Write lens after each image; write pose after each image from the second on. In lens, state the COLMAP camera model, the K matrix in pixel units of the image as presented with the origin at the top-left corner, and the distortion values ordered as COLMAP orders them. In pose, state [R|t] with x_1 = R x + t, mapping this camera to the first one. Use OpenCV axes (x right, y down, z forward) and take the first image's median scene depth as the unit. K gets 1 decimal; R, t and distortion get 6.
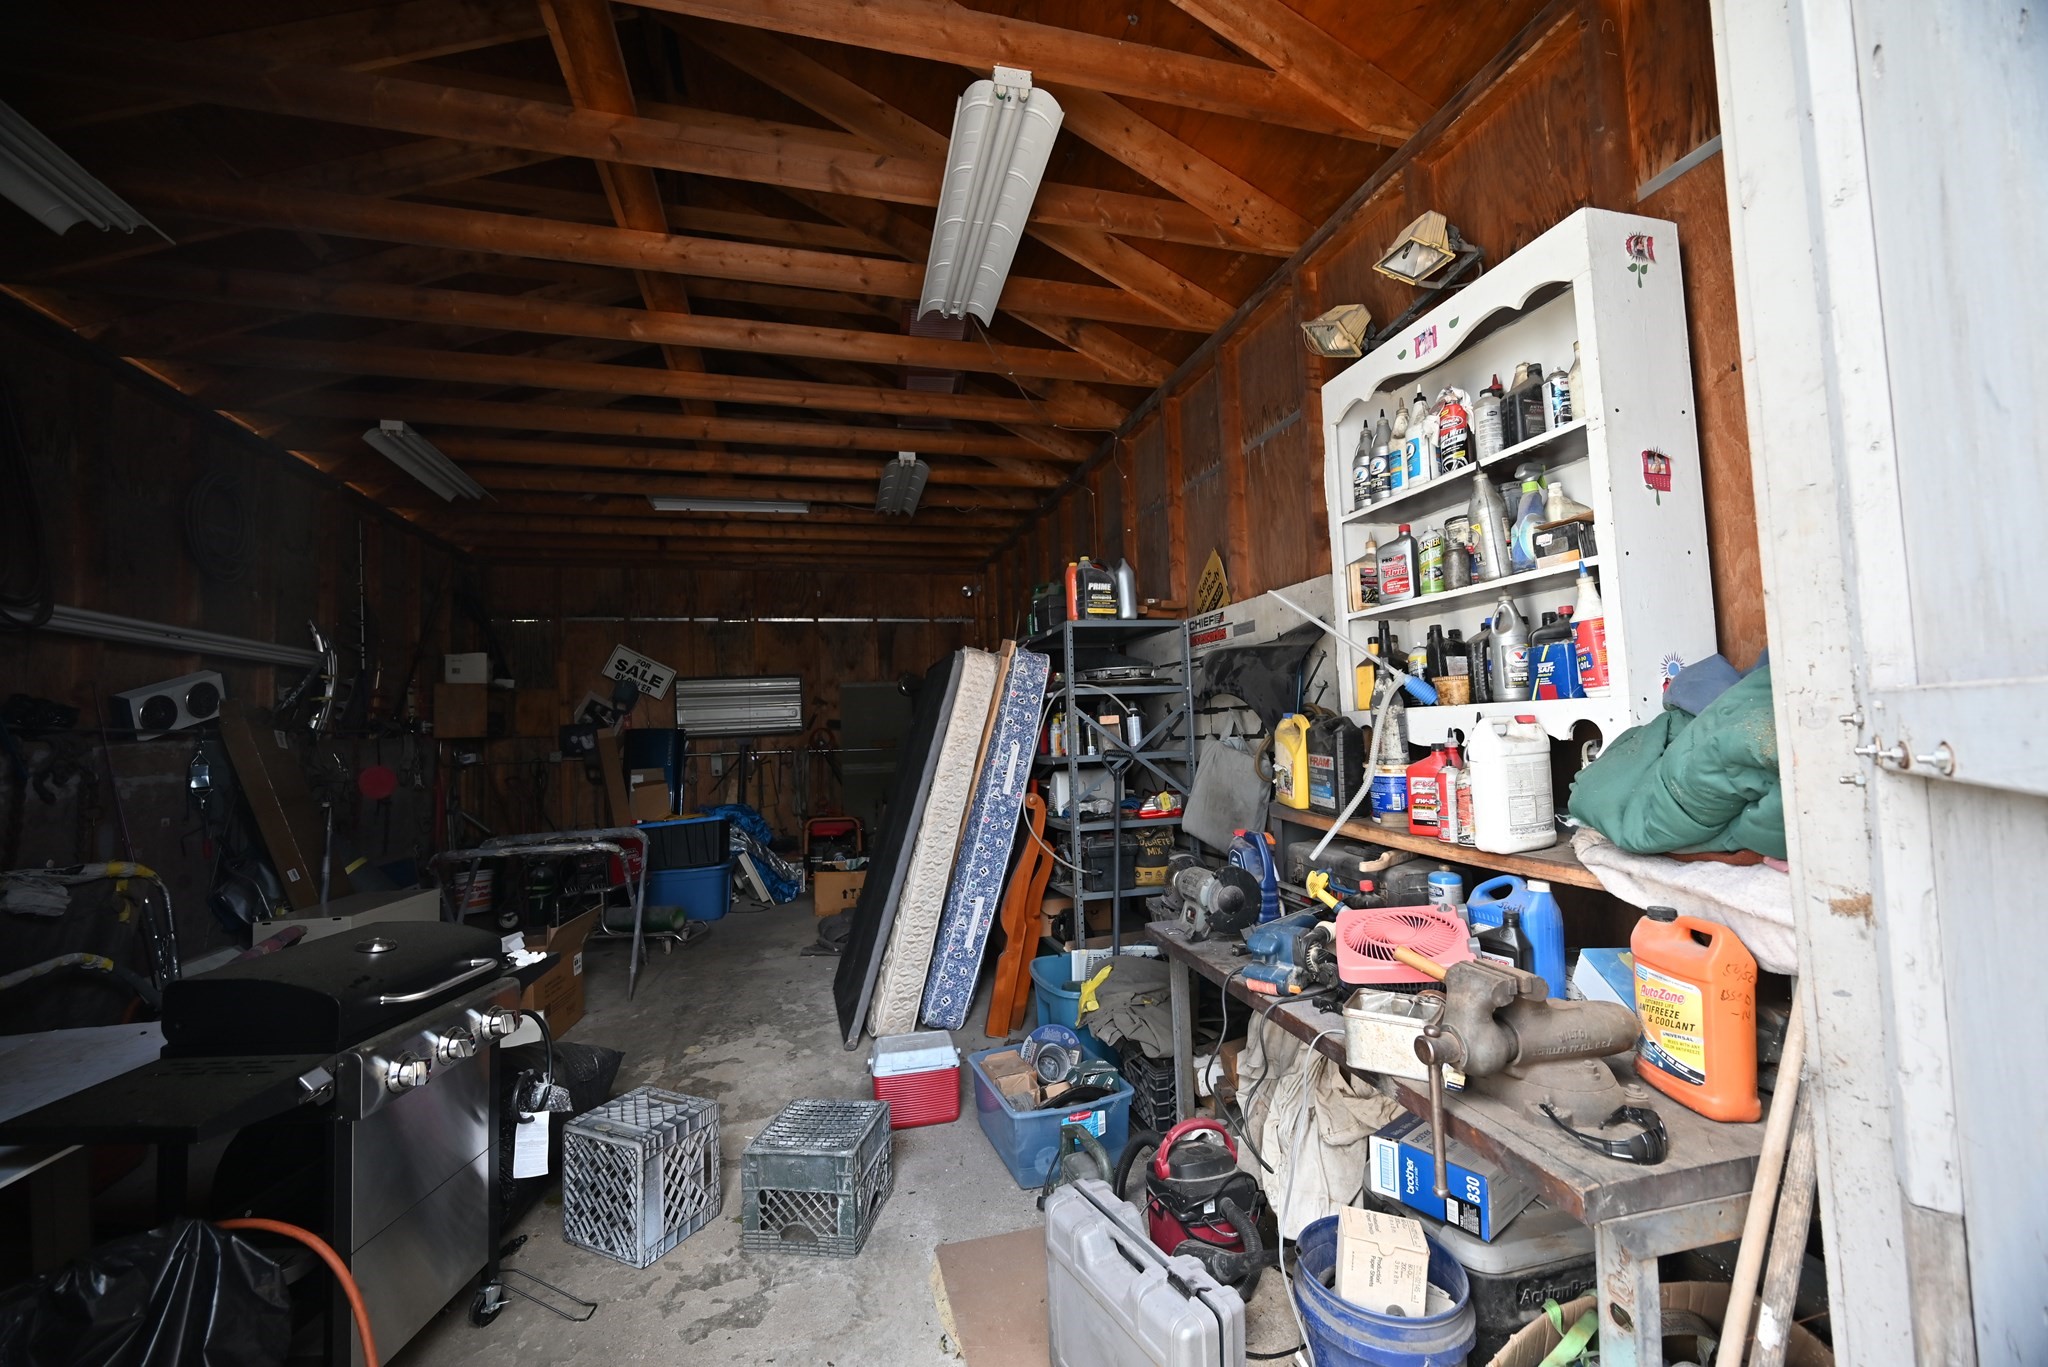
lens RADIAL K [[806.9, 0, 1026.2], [0, 806.9, 681.5], [0, 0, 1]] dist [-0.001969, 0.000330]
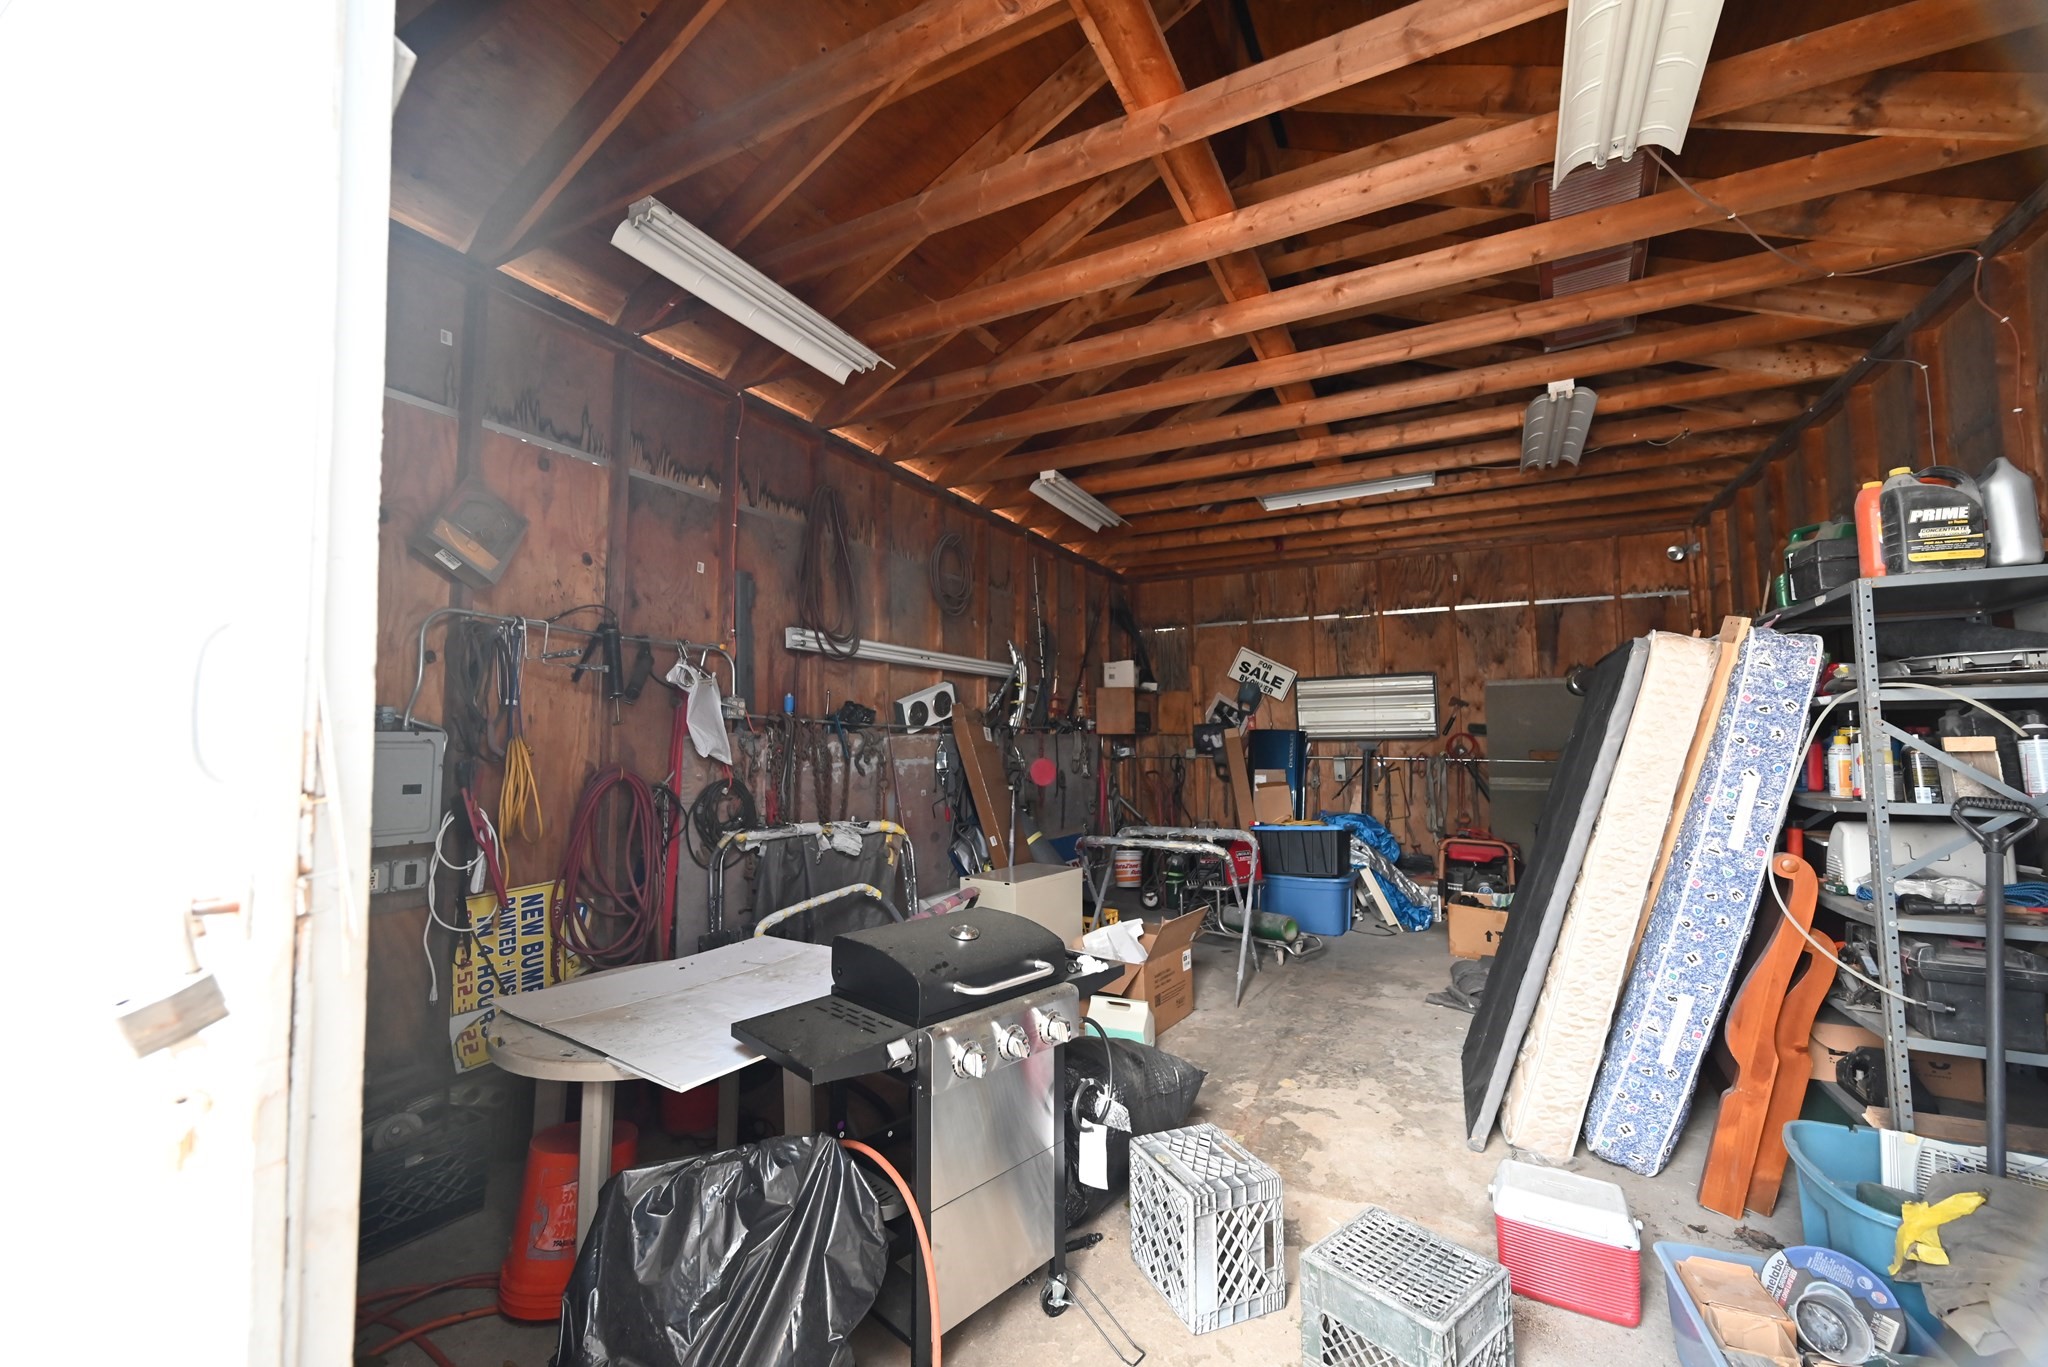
lens RADIAL K [[806.9, 0, 1021.8], [0, 806.9, 682.4], [0, 0, 1]] dist [-0.001969, 0.000330]
pose [[0.718664, -0.015651, -0.695181, 0.017228], [0.019423, 0.999808, -0.002431, -0.007498], [0.695086, -0.011756, 0.718830, 0.119953]]
